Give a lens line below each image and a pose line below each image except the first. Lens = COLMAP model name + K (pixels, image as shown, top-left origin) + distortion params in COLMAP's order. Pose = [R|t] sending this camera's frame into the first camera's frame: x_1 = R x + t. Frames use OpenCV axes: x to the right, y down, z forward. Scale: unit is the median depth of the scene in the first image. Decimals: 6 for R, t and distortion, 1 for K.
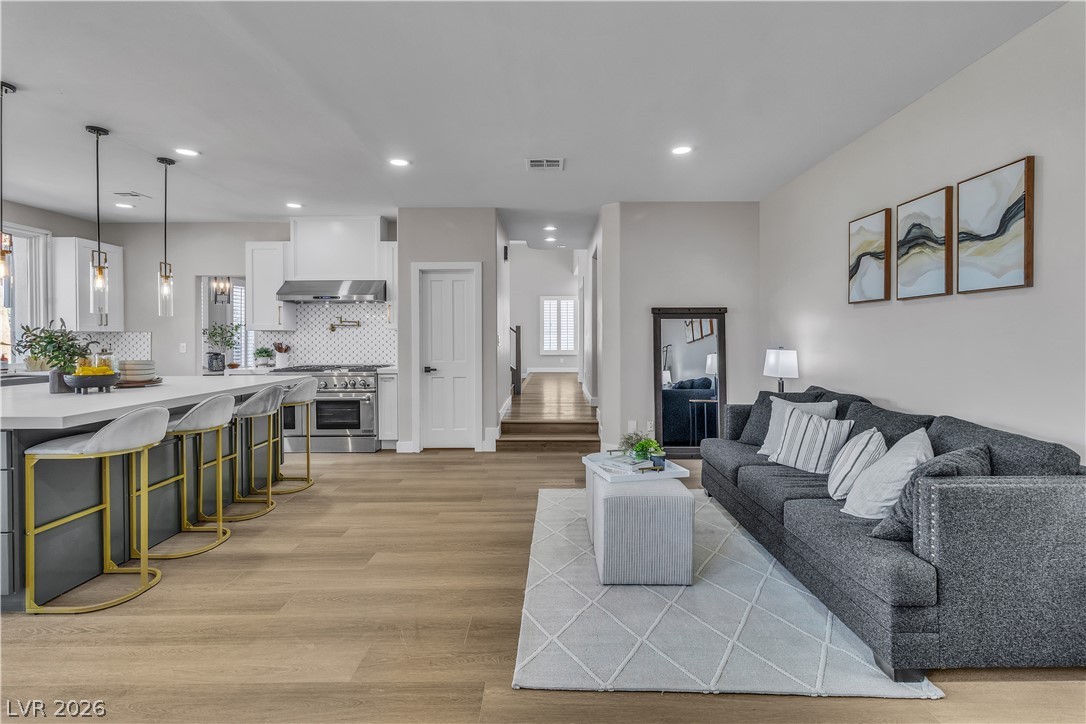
lens RADIAL K [[510.7, 0, 544.0], [0, 510.7, 341.5], [0, 0, 1]] dist [0.003225, -0.001193]
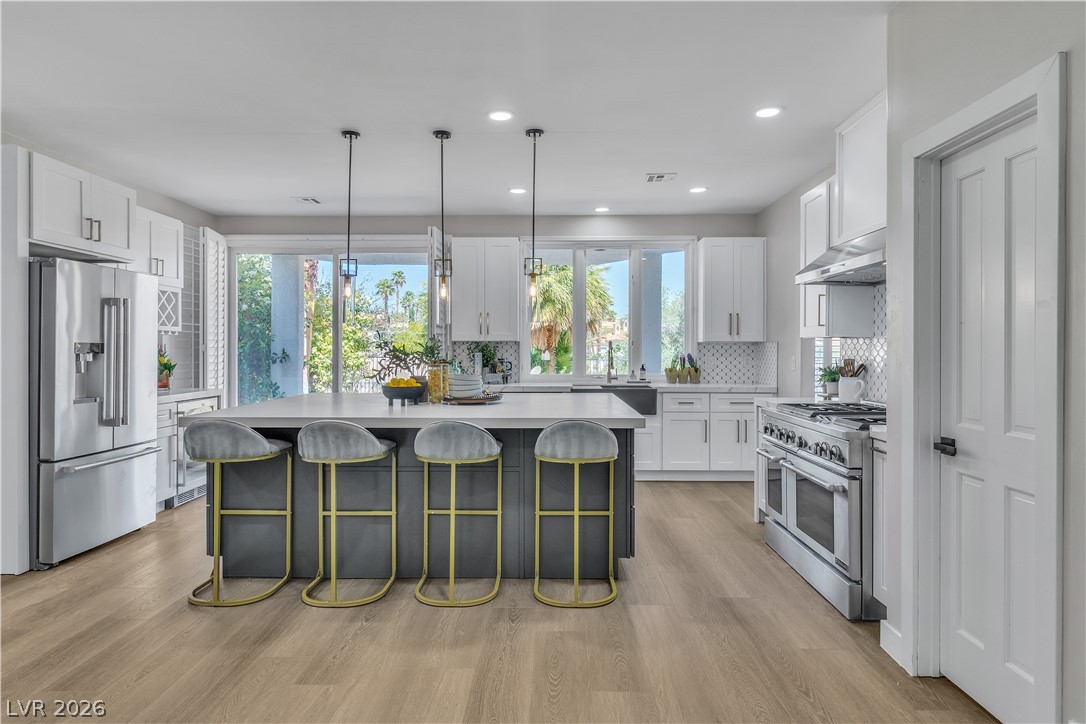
lens RADIAL K [[616.4, 0, 543.8], [0, 616.4, 352.2], [0, 0, 1]] dist [0.005681, -0.004637]
pose [[-0.013331, 0.007028, -0.999886, 0.280257], [-0.009677, 0.999928, 0.007157, -0.010982], [0.999864, 0.009771, -0.013262, 1.160806]]
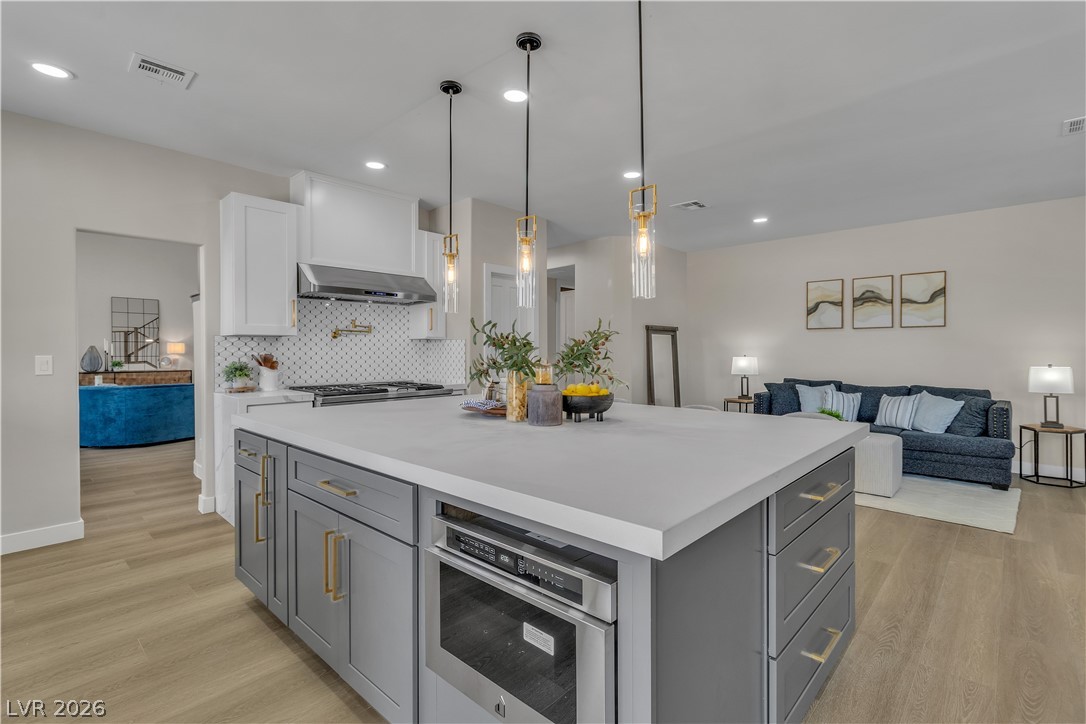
lens RADIAL K [[510.7, 0, 543.8], [0, 510.7, 351.9], [0, 0, 1]] dist [0.003225, -0.001193]
pose [[0.673450, -0.000379, 0.739232, -1.306282], [0.005234, 0.999977, -0.004256, 0.006211], [-0.739214, 0.006735, 0.673437, 0.503438]]
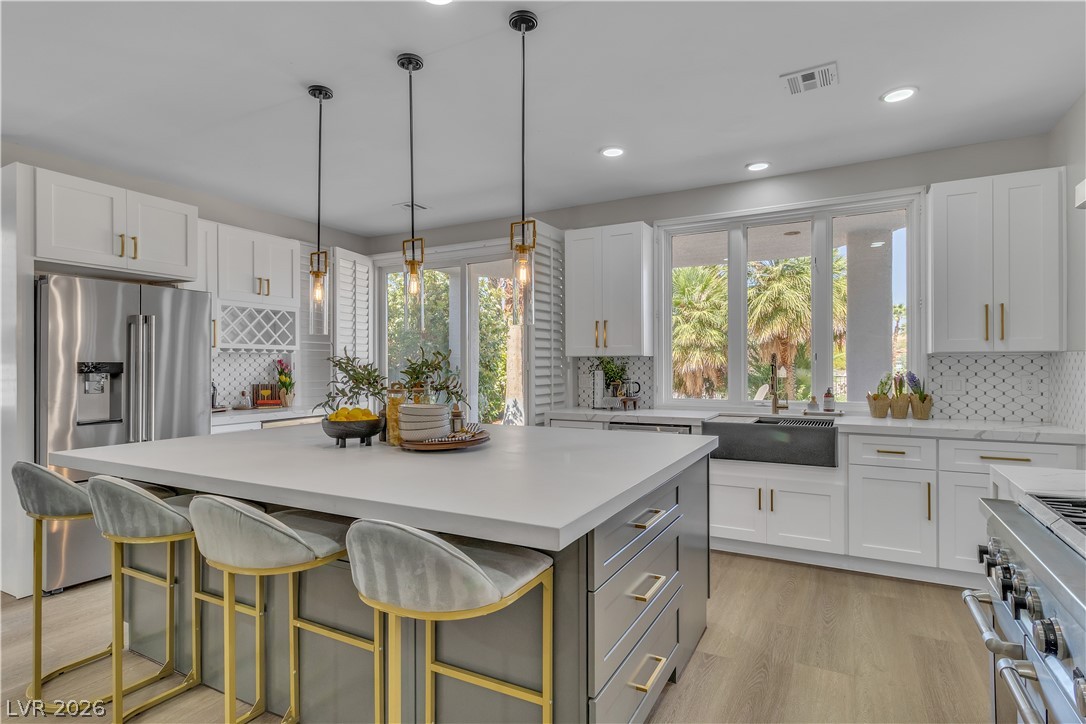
lens RADIAL K [[553.6, 0, 552.4], [0, 553.6, 366.4], [0, 0, 1]] dist [-0.002043, 0.001260]
pose [[-0.467105, 0.004875, -0.884188, -0.294116], [-0.003183, 0.999969, 0.007195, -0.013641], [0.884196, 0.006175, -0.467075, 1.446970]]
